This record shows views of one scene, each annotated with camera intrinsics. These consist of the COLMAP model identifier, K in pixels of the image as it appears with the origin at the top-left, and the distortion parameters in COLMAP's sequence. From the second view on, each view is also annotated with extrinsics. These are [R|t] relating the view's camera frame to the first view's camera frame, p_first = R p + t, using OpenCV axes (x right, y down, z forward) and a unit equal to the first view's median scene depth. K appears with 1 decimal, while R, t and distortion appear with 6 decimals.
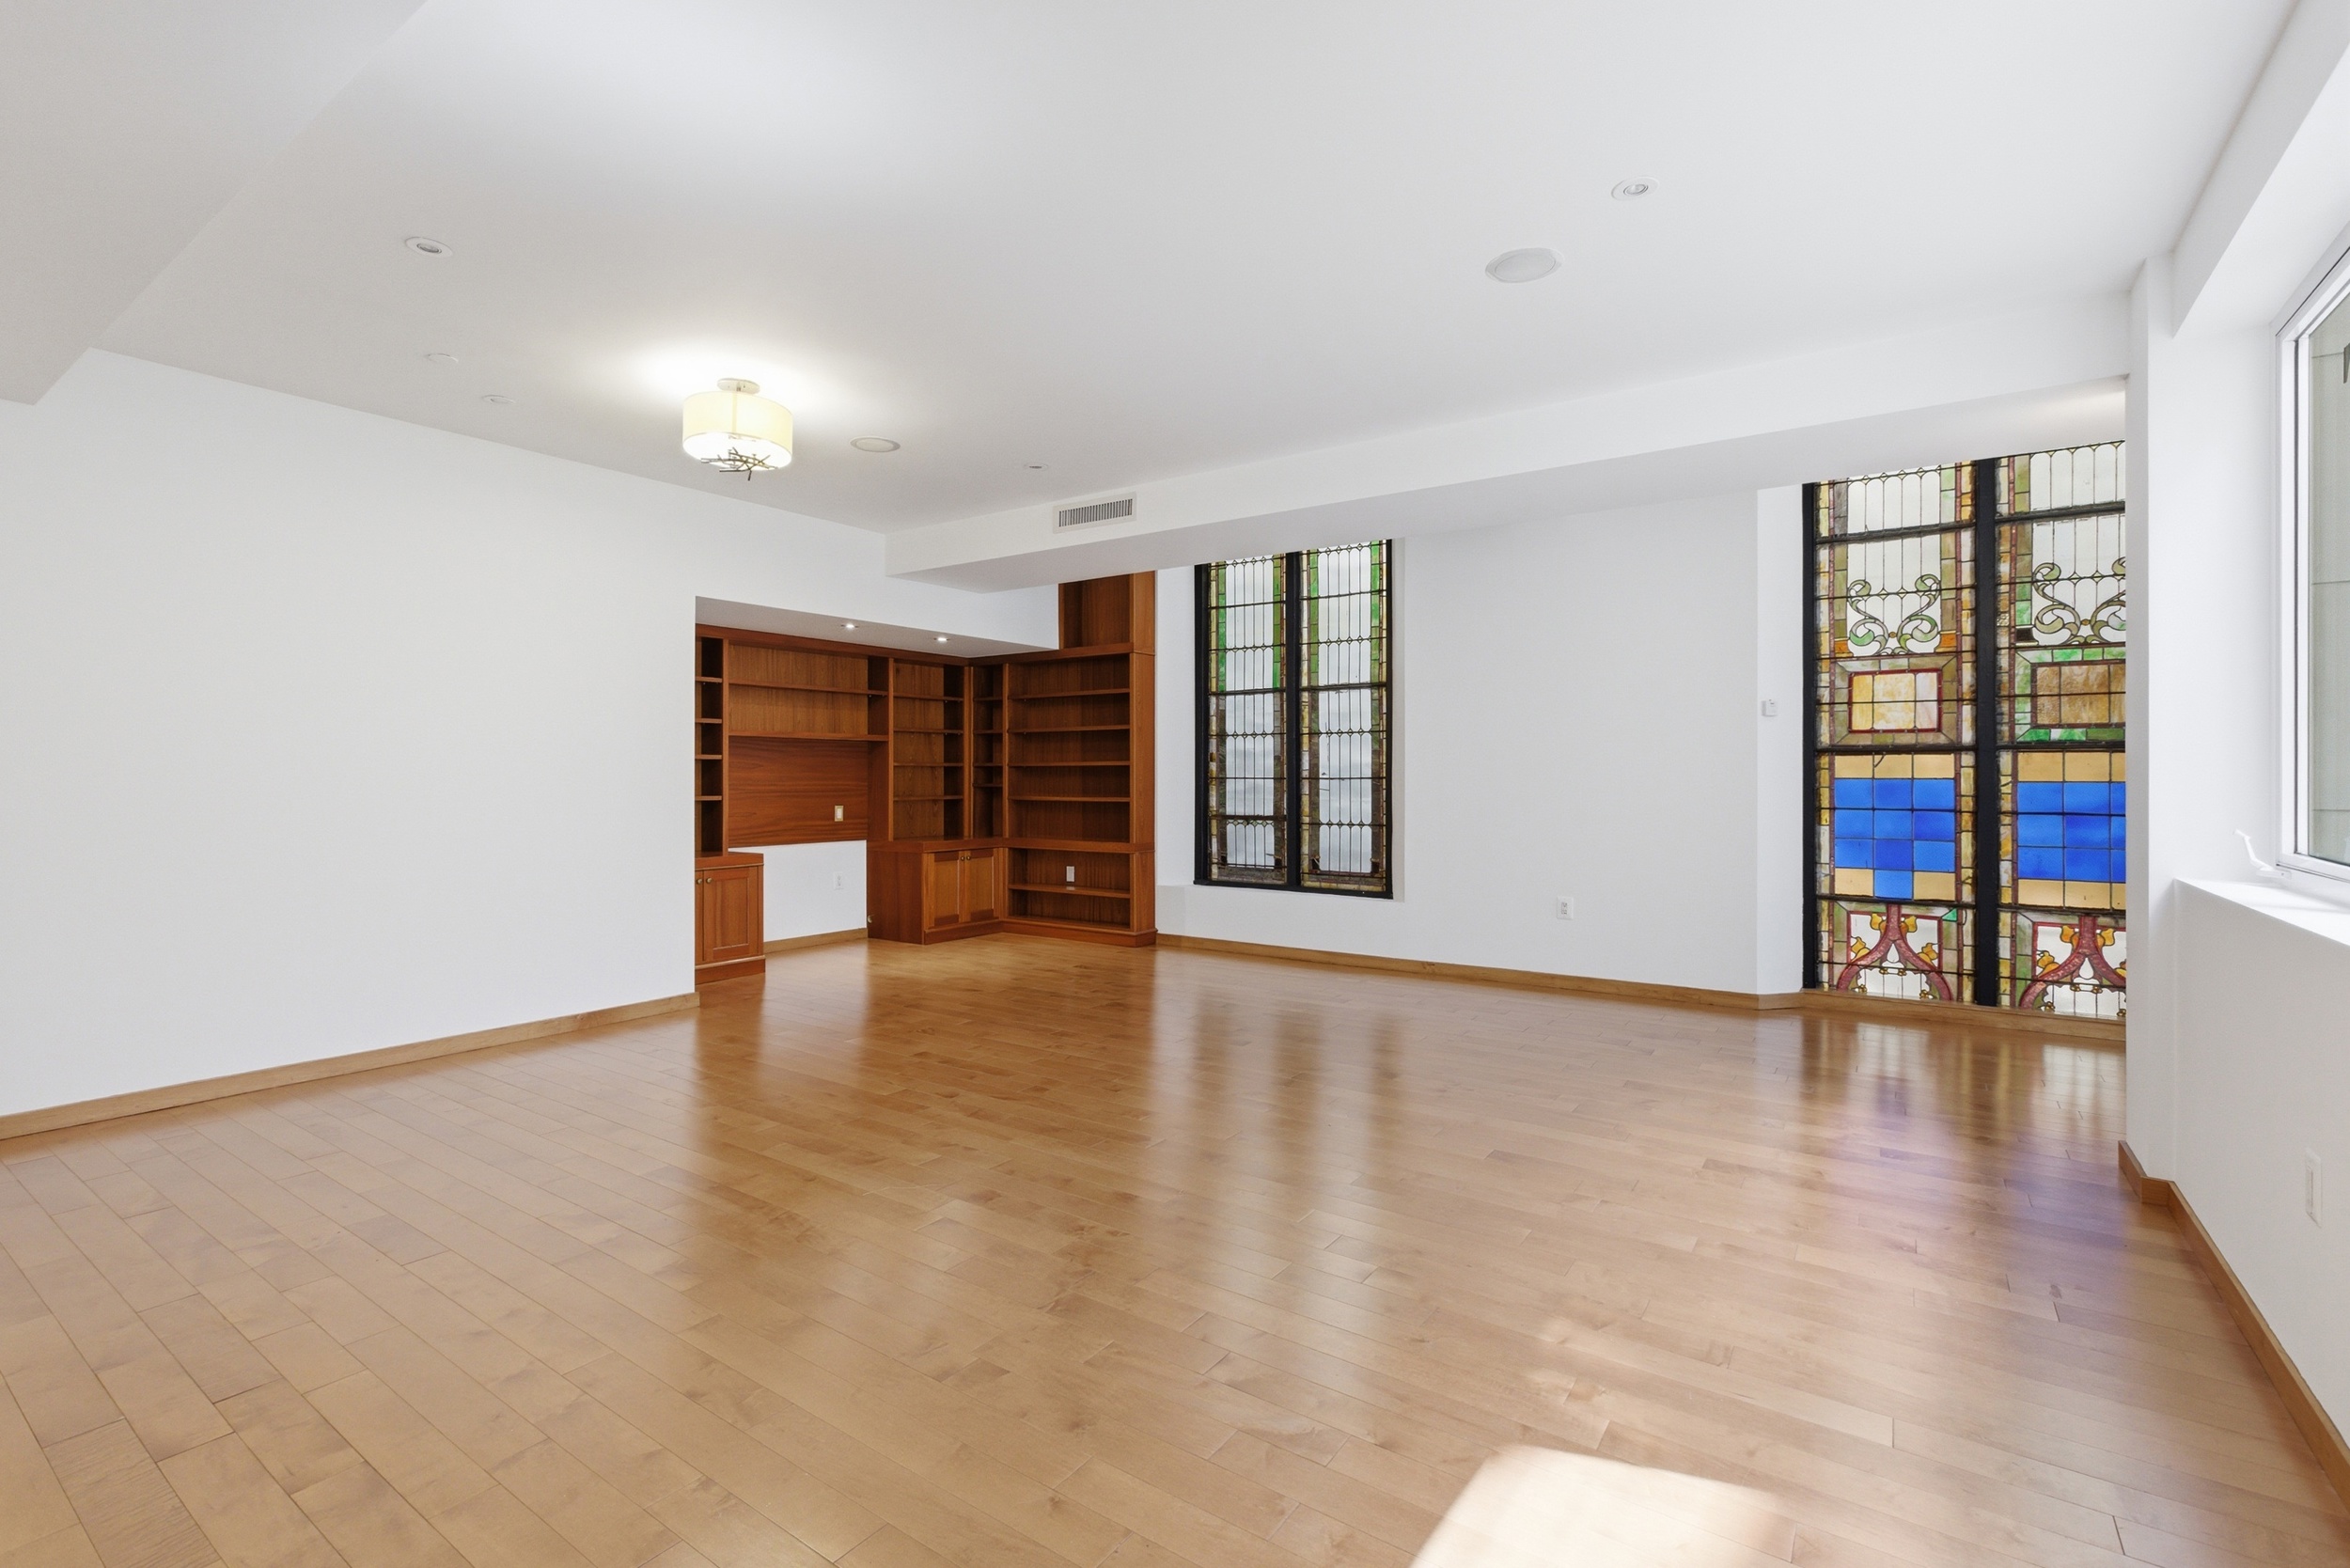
lens RADIAL K [[1068.2, 0, 1153.7], [0, 1068.2, 763.4], [0, 0, 1]] dist [-0.000469, 0.003104]
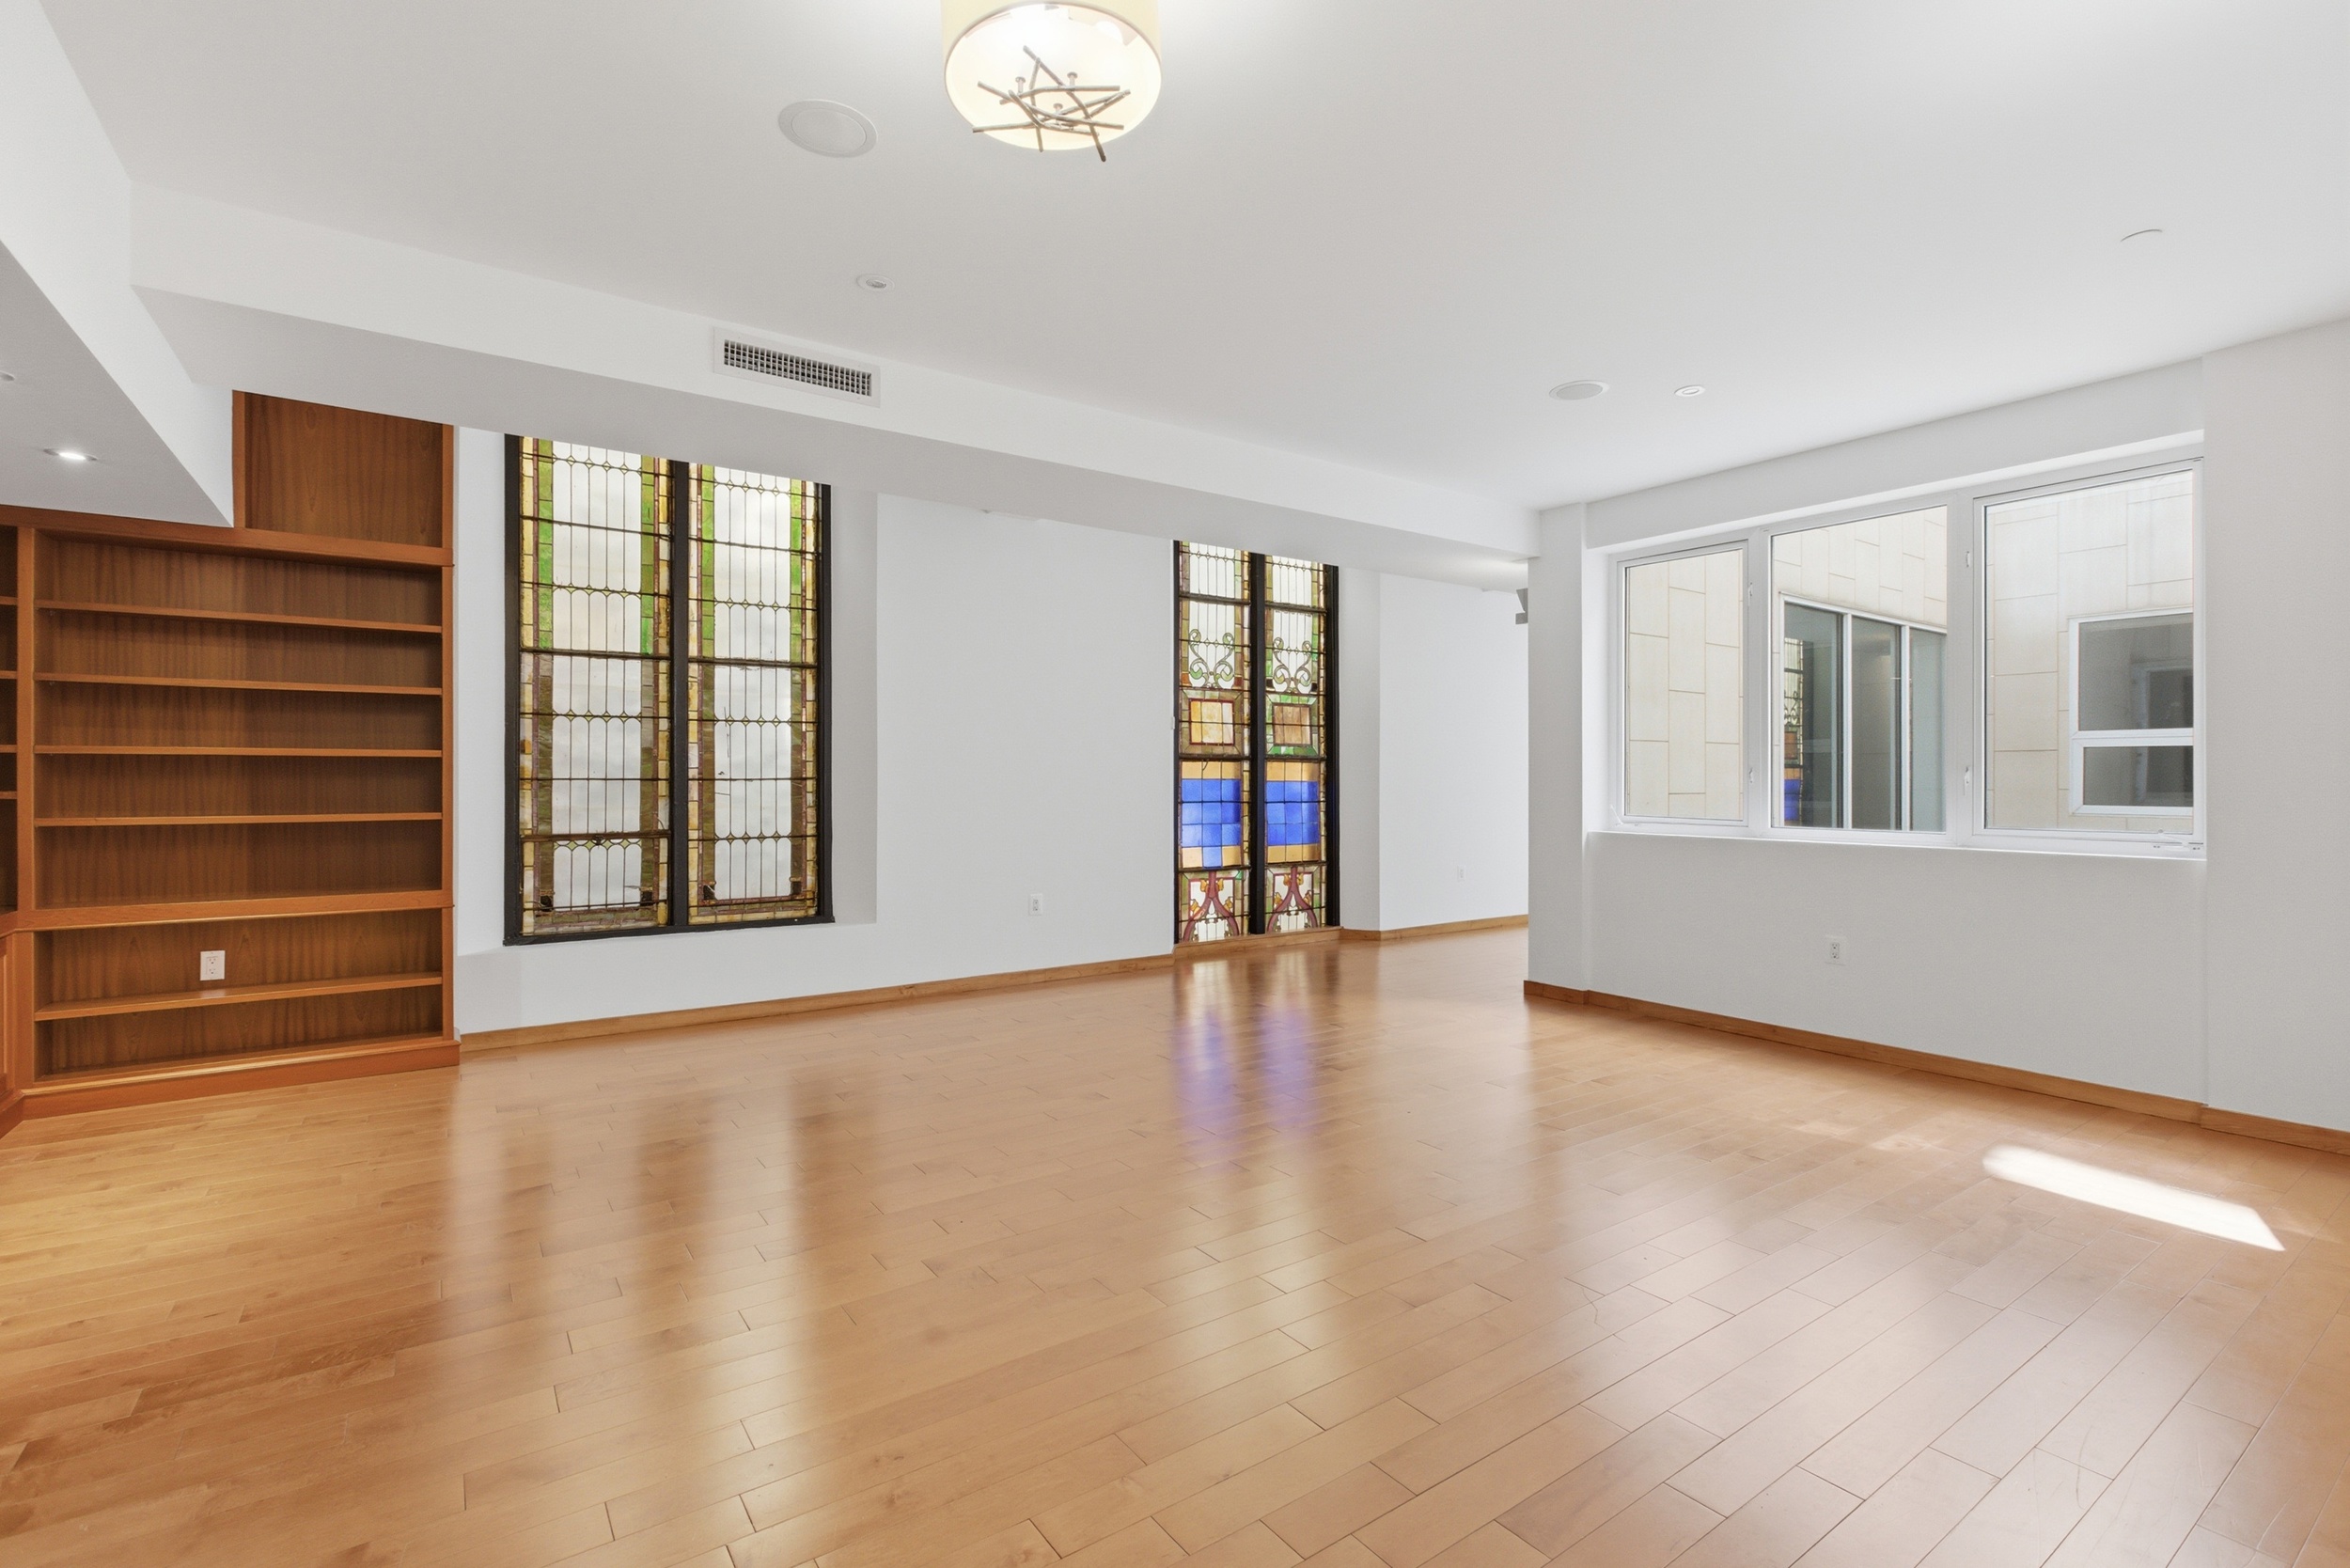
lens RADIAL K [[1068.2, 0, 1172.9], [0, 1068.2, 775.6], [0, 0, 1]] dist [-0.000469, 0.003104]
pose [[0.341430, 0.003409, 0.939901, -0.593510], [-0.012086, 0.999927, 0.000764, 0.008957], [-0.939830, -0.011621, 0.341446, 0.571975]]
